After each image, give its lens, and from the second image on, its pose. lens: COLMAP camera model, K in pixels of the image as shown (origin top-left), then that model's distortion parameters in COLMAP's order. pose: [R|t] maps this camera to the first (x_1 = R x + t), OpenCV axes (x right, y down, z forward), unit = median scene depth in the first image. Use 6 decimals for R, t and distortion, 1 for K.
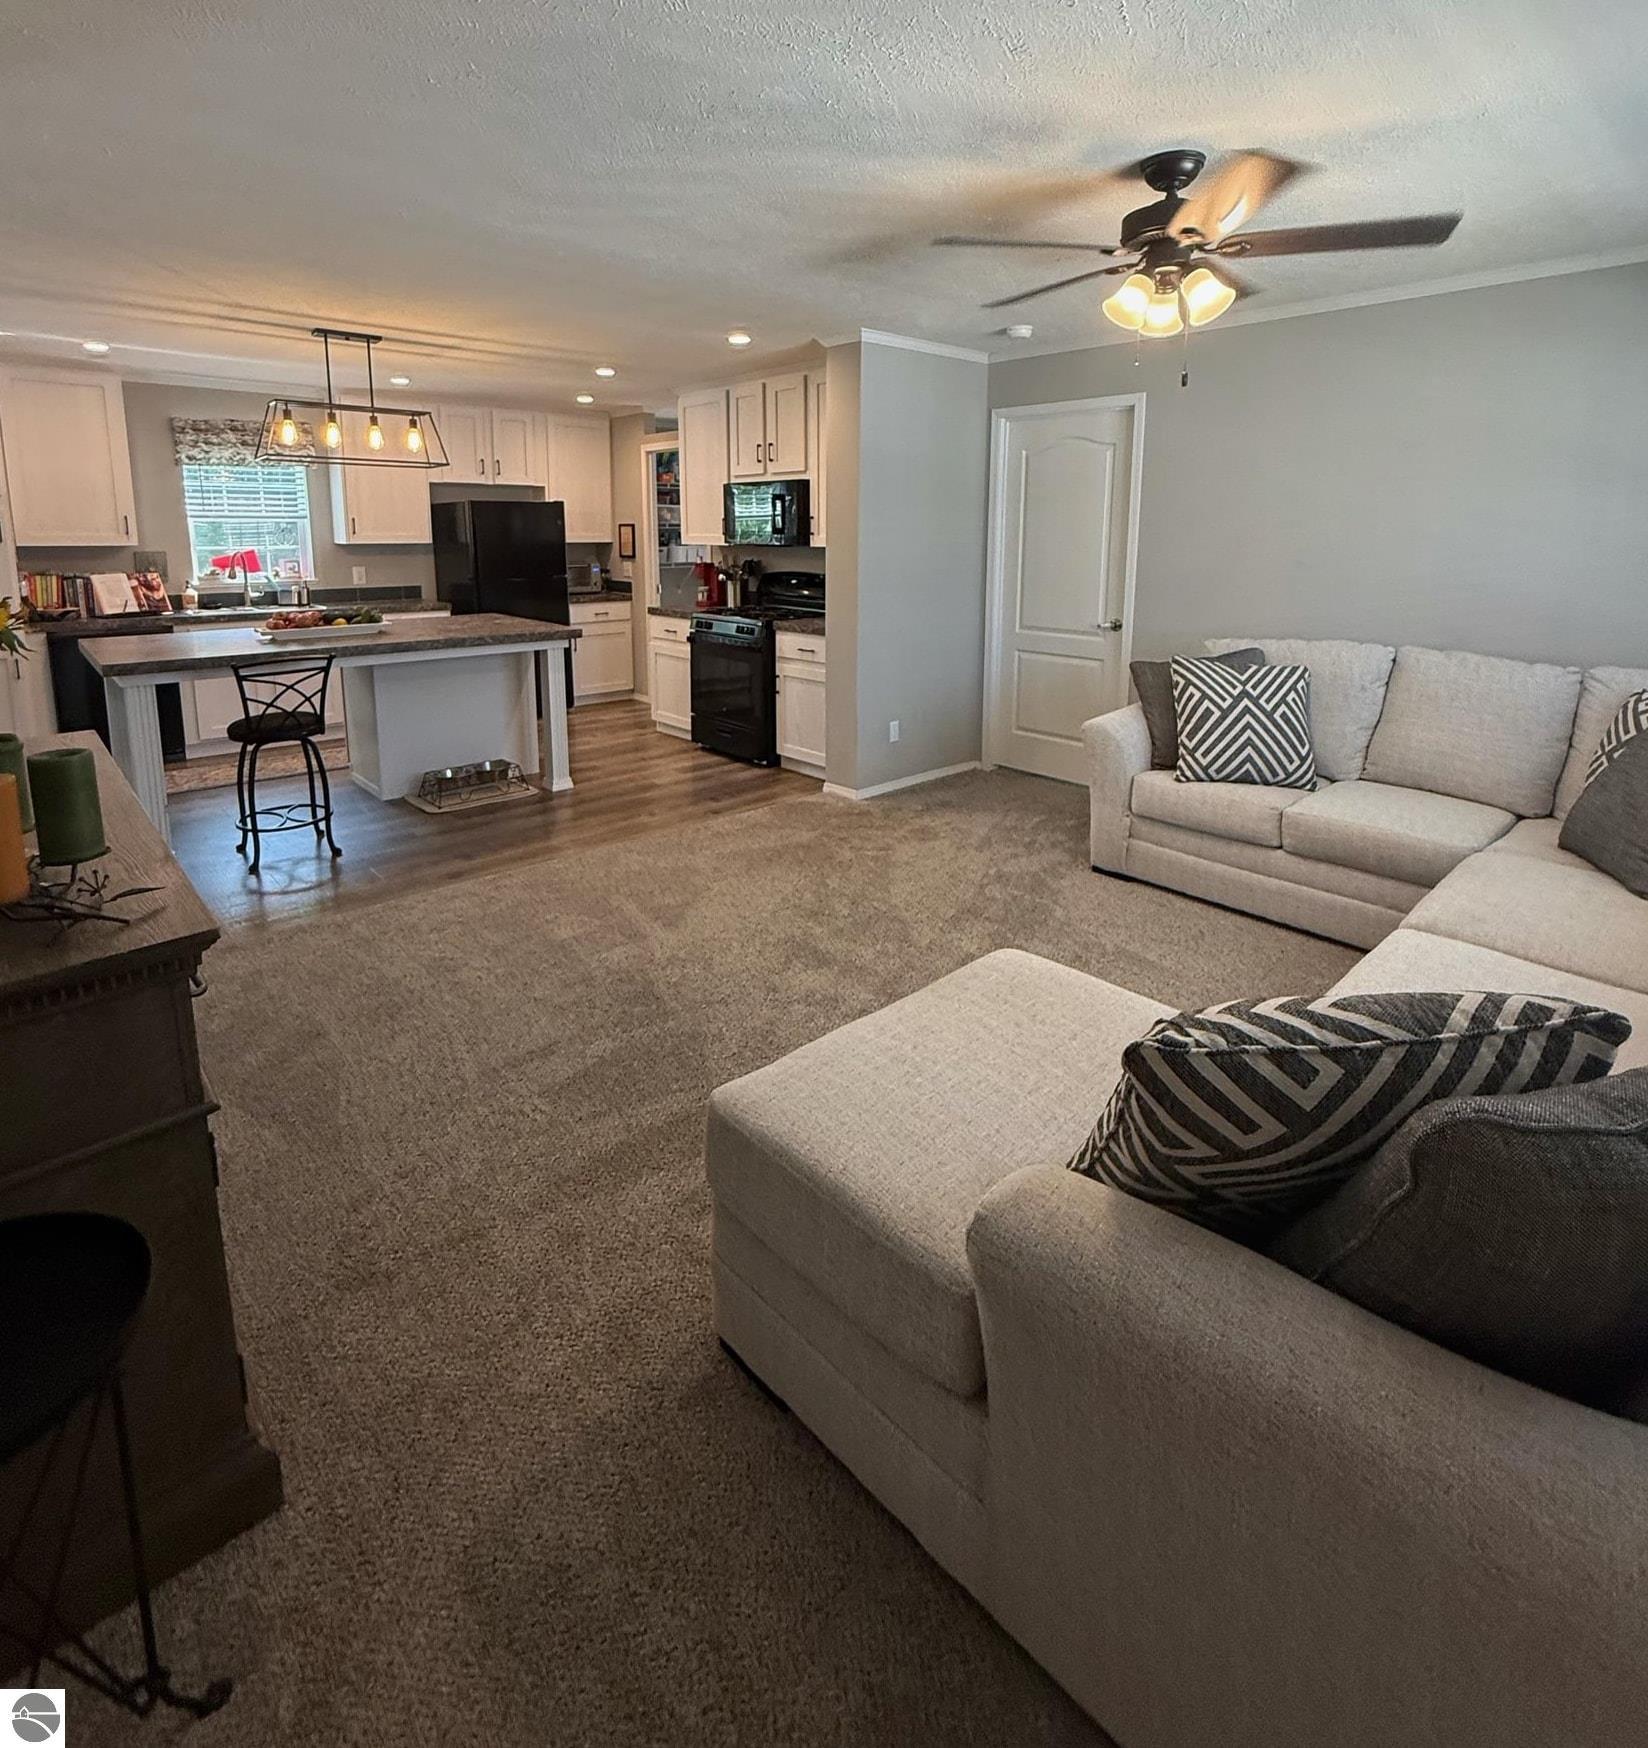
lens RADIAL K [[954.8, 0, 807.0], [0, 954.8, 686.6], [0, 0, 1]] dist [0.007922, -0.000161]
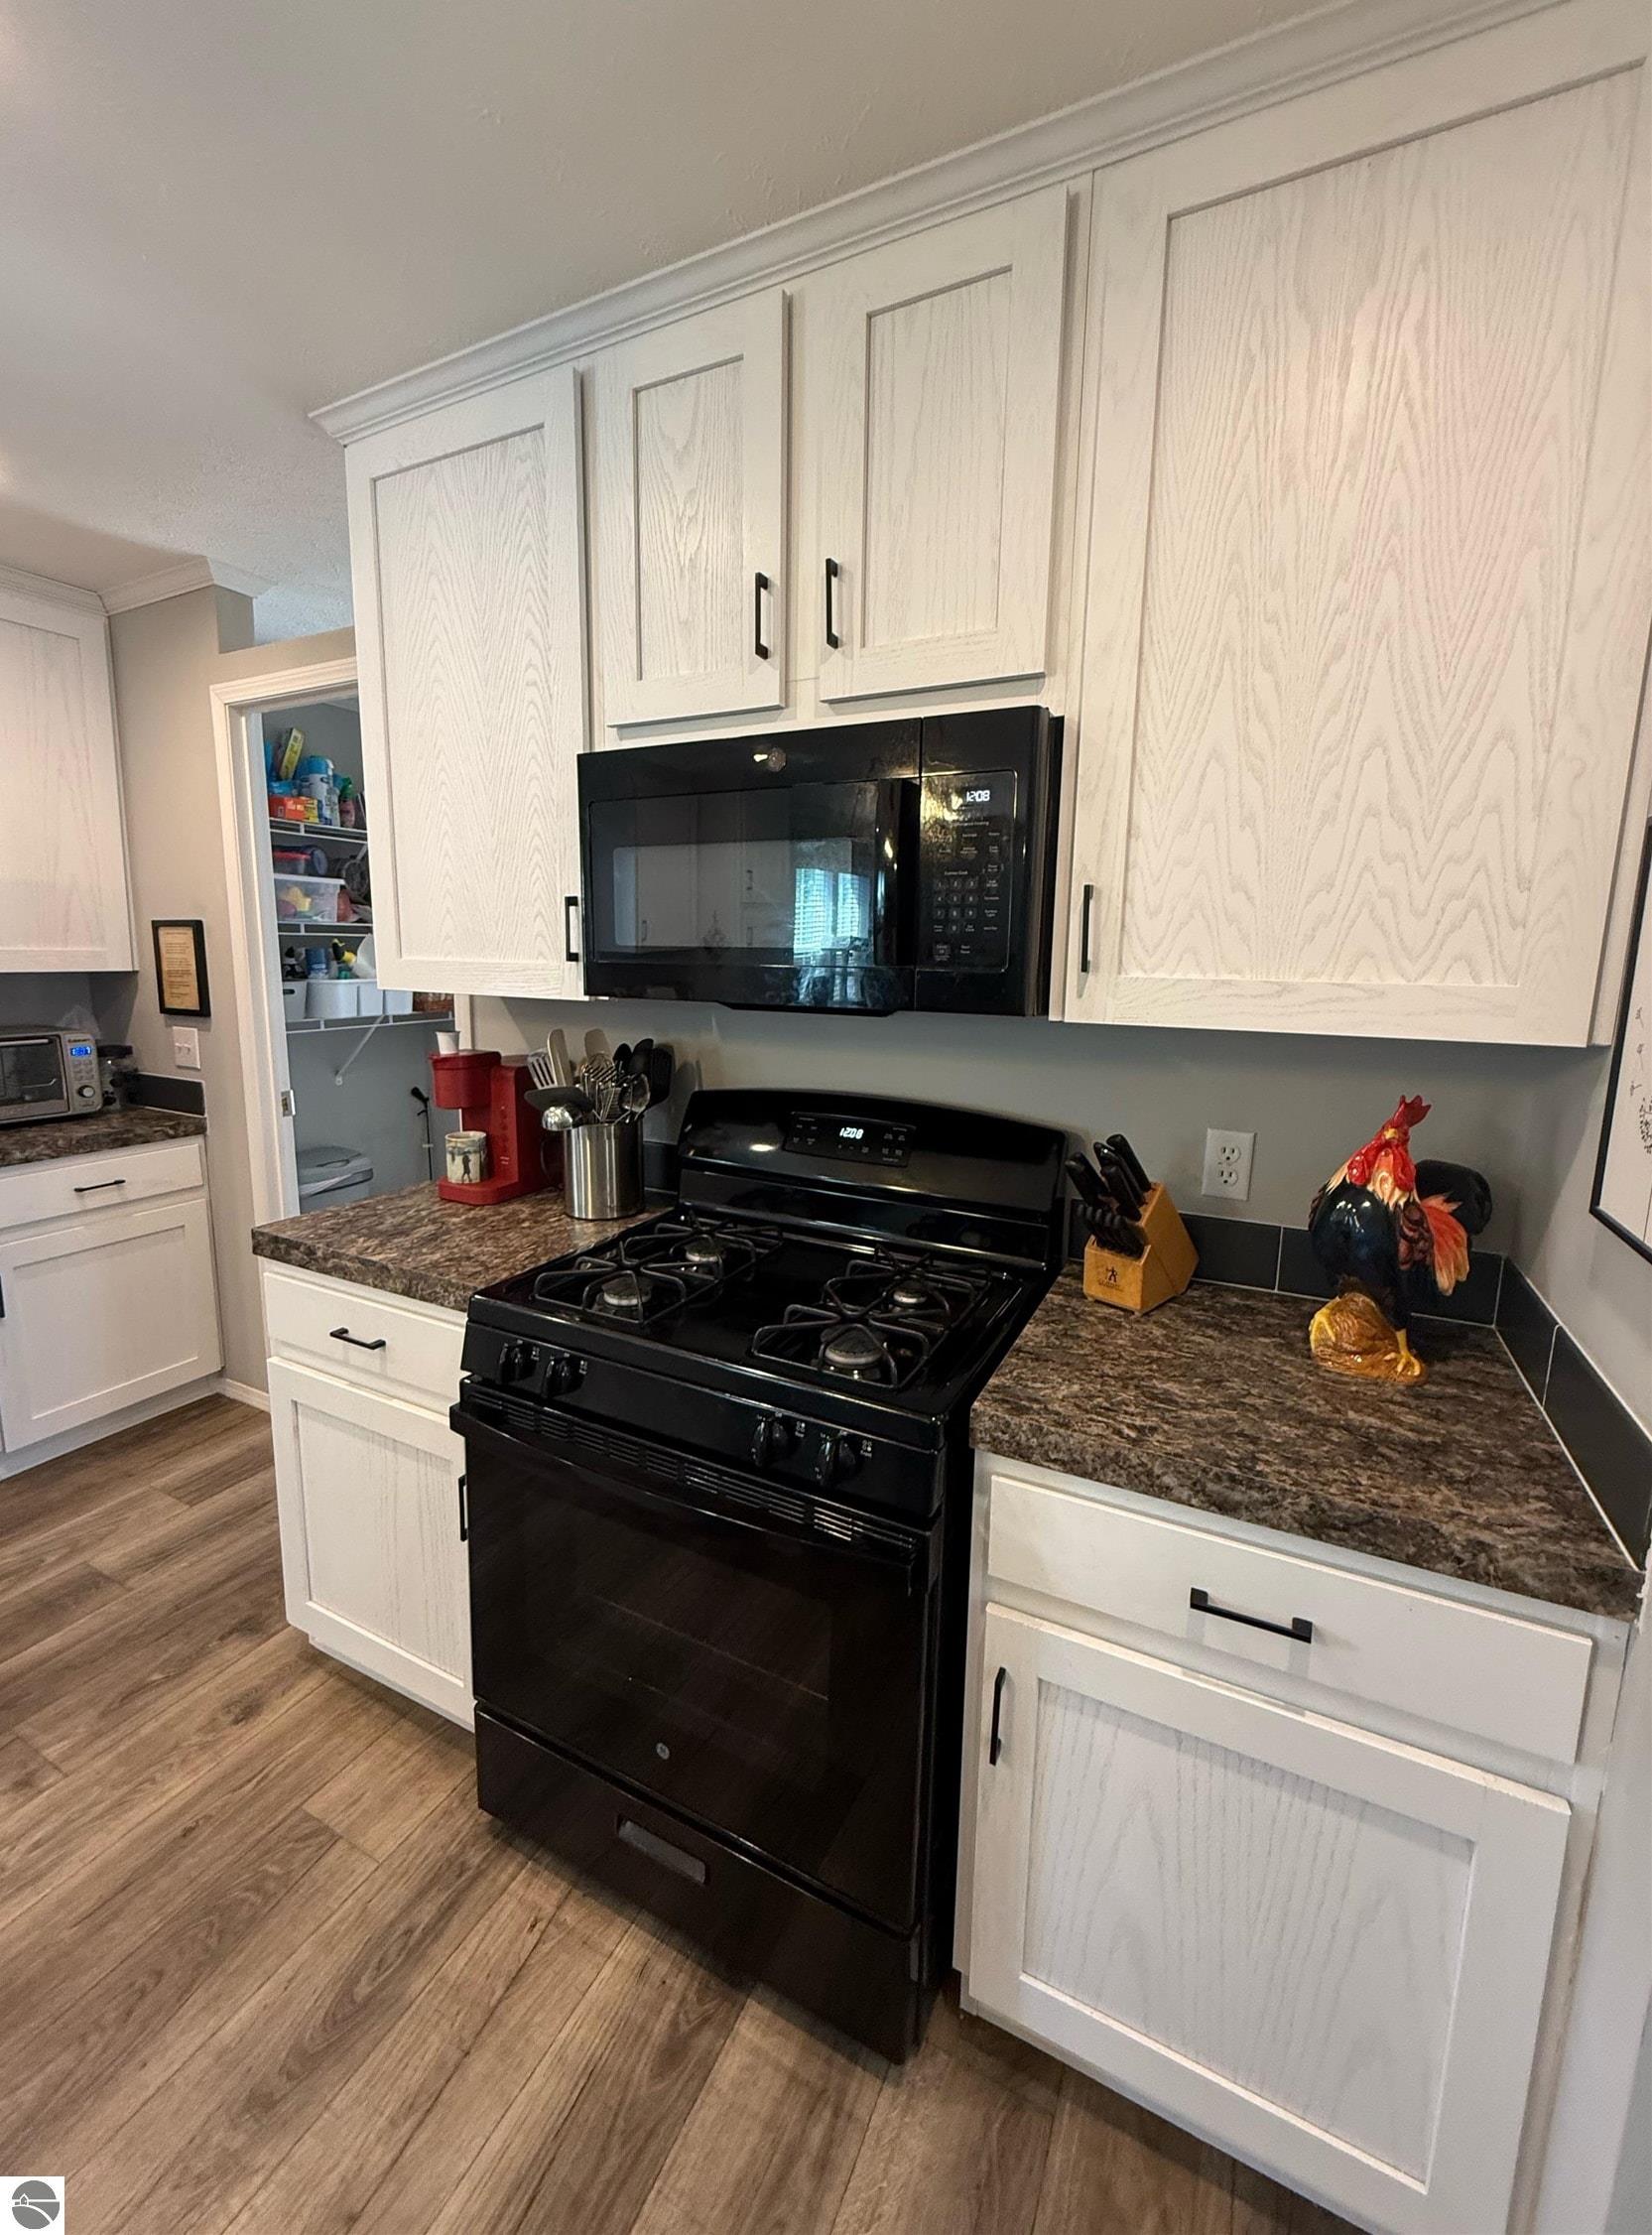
lens RADIAL K [[902.5, 0, 807.2], [0, 902.5, 1094.4], [0, 0, 1]] dist [0.001695, -0.001850]
pose [[0.930956, -0.045308, 0.362310, -0.110954], [0.044741, 0.998949, 0.009961, -0.114913], [-0.362381, 0.006937, 0.932004, 0.703232]]
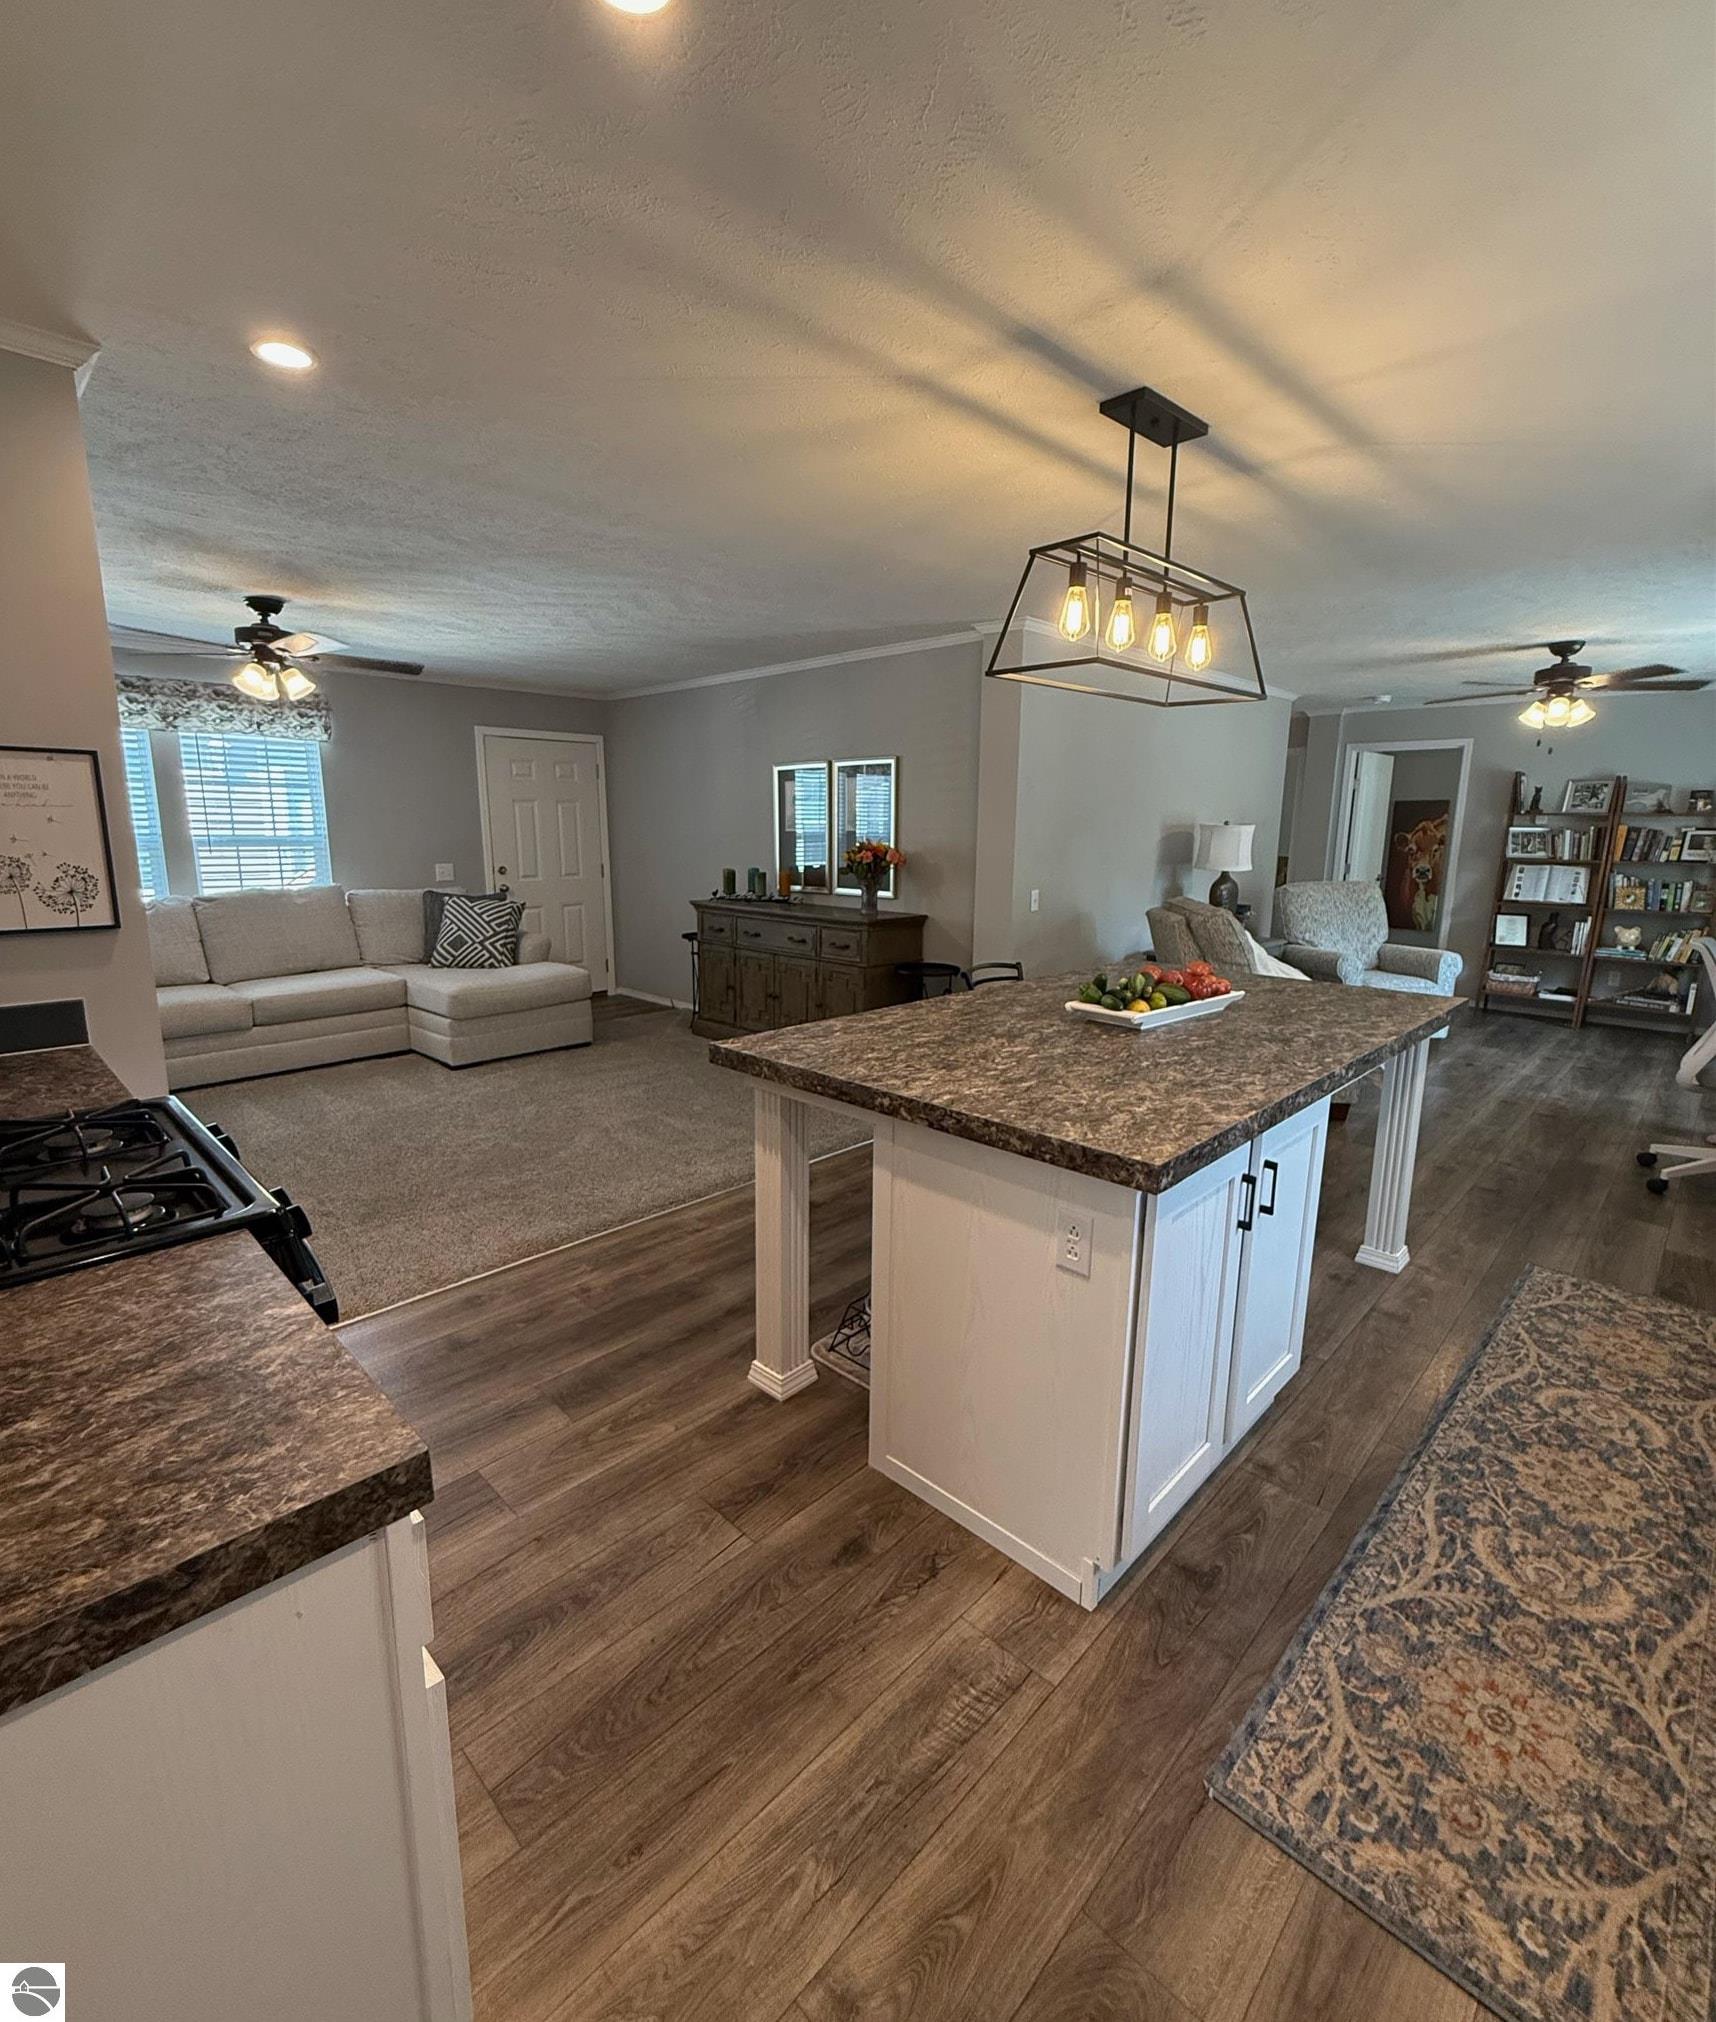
lens RADIAL K [[913.0, 0, 863.9], [0, 913.0, 983.8], [0, 0, 1]] dist [-0.002124, -0.000094]
pose [[-0.997564, -0.001563, -0.069738, -0.277444], [-0.024874, 0.941998, 0.334694, -0.217230], [0.065170, 0.335614, -0.939743, 1.328760]]
